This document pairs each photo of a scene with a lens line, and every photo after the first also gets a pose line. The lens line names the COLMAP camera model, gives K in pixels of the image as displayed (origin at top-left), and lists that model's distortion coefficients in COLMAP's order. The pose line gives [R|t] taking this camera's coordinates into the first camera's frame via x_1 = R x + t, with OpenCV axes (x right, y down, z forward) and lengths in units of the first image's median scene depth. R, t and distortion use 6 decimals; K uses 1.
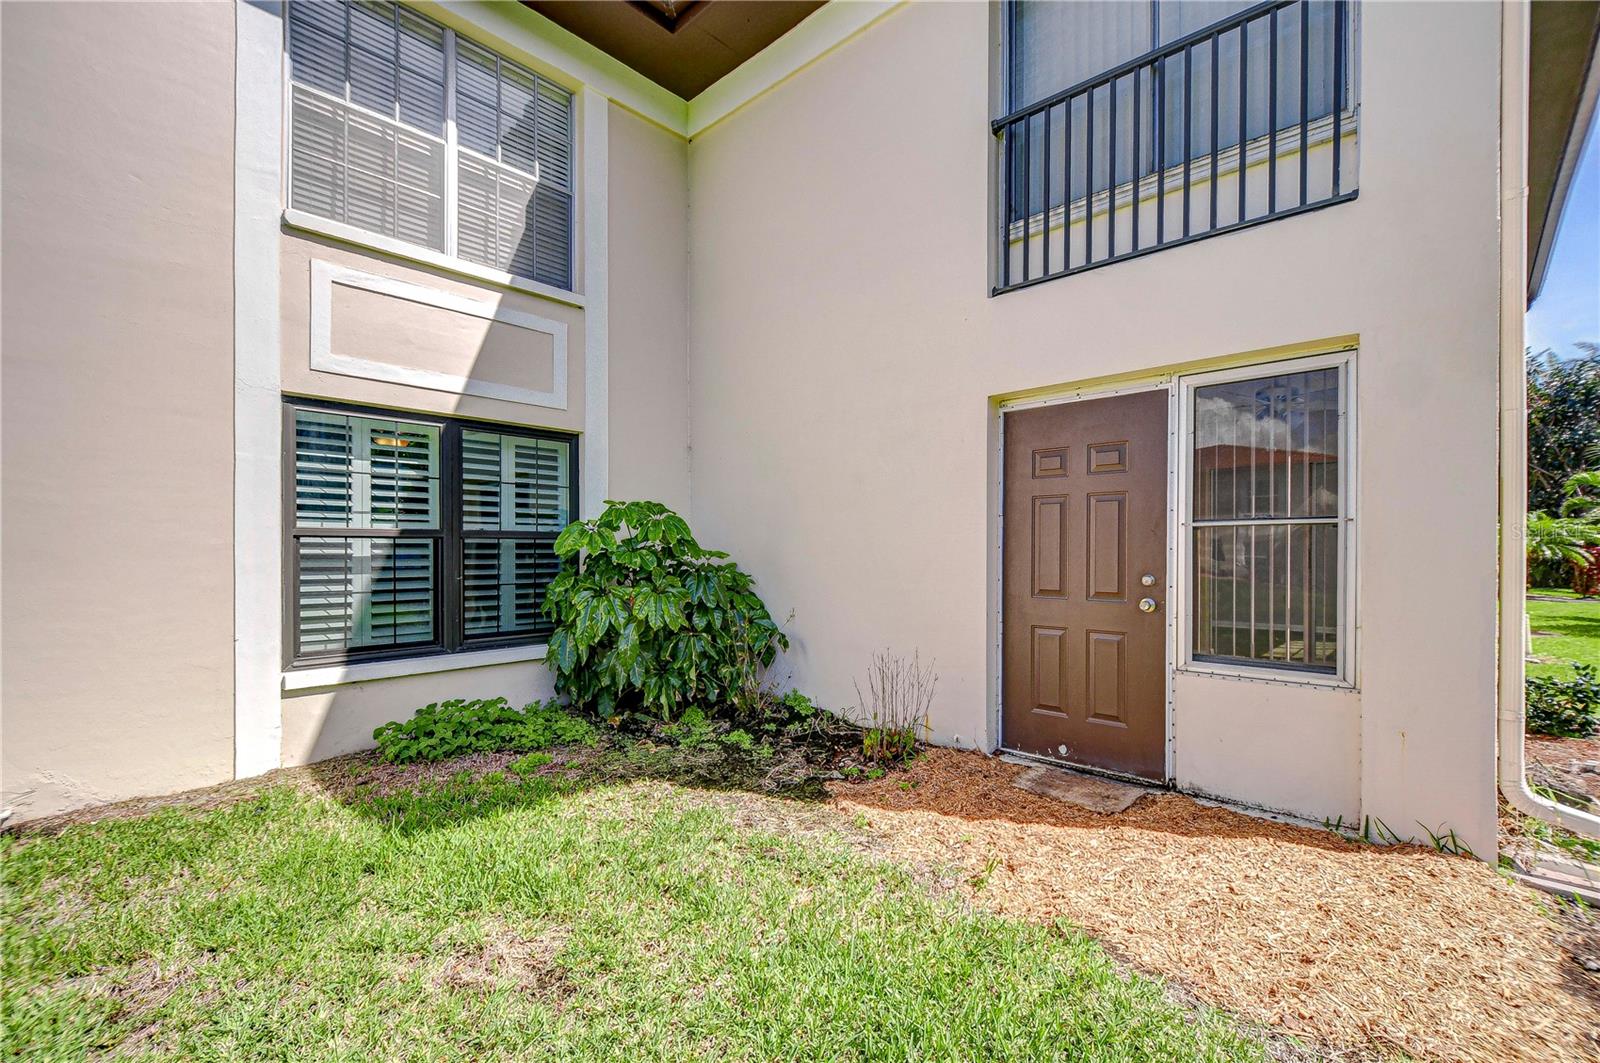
lens RADIAL K [[694.4, 0, 776.9], [0, 694.4, 552.4], [0, 0, 1]] dist [0.001051, -0.006658]
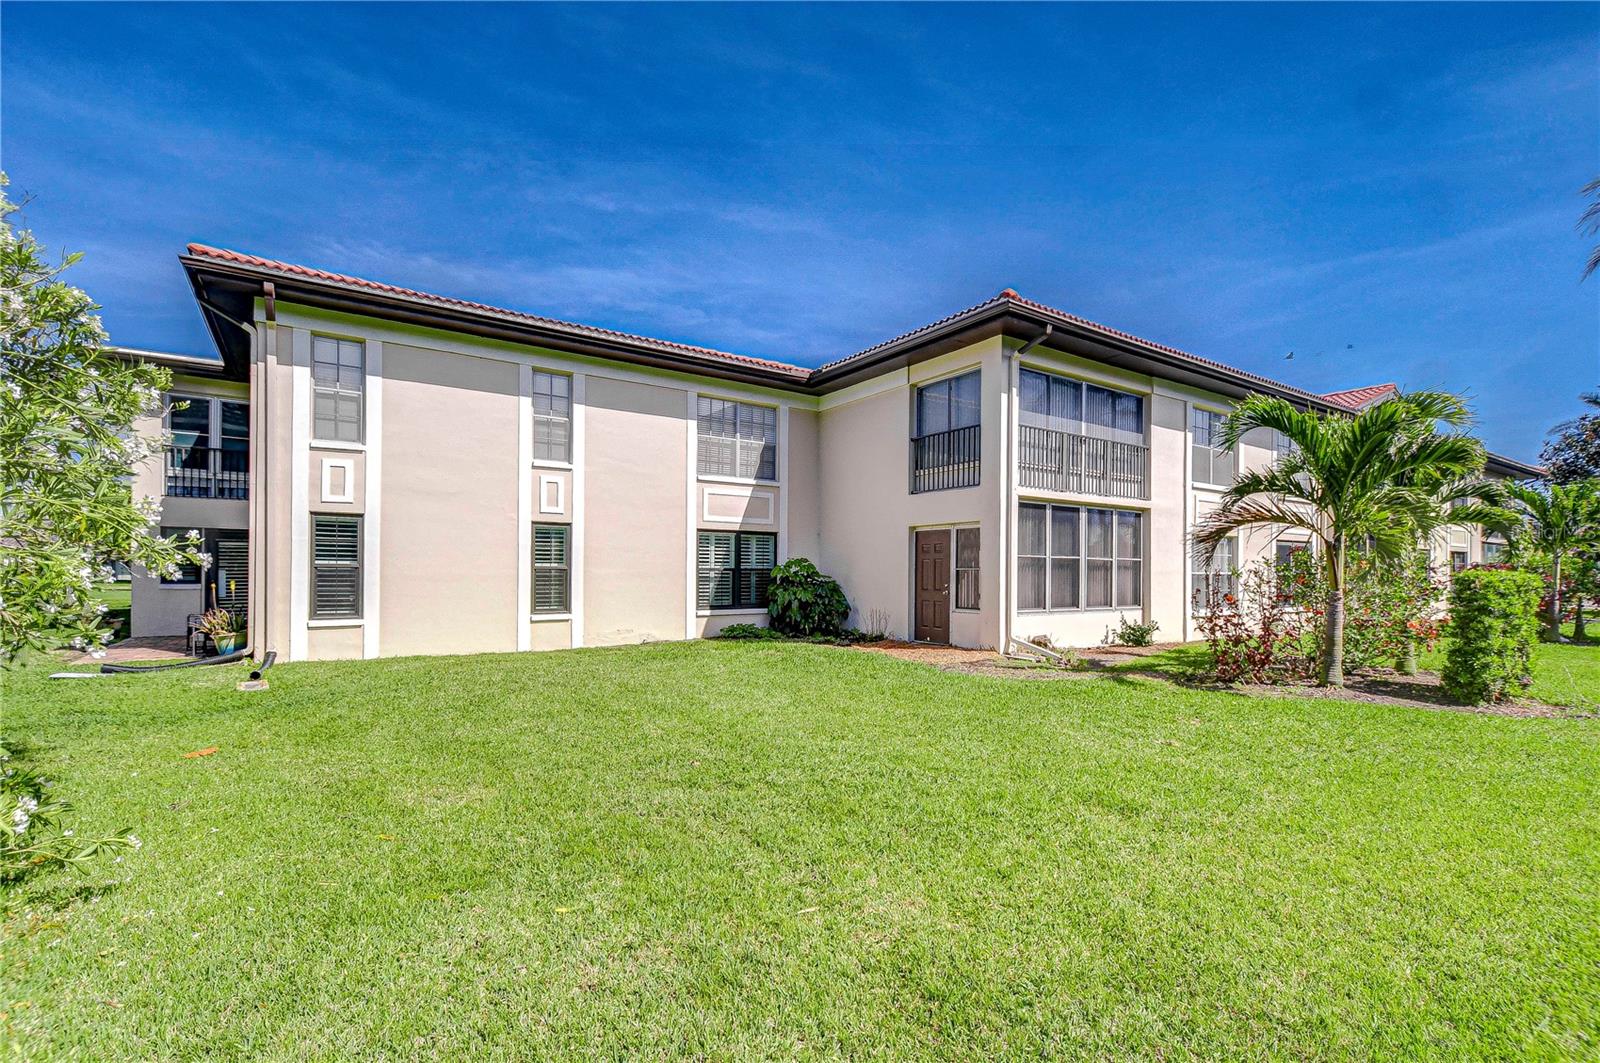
lens RADIAL K [[720.4, 0, 798.6], [0, 720.4, 567.9], [0, 0, 1]] dist [0.005999, -0.007738]
pose [[0.980403, 0.003959, -0.196965, 0.404761], [-0.006903, 0.999874, -0.014263, 0.008950], [0.196884, 0.015343, 0.980307, -2.006607]]
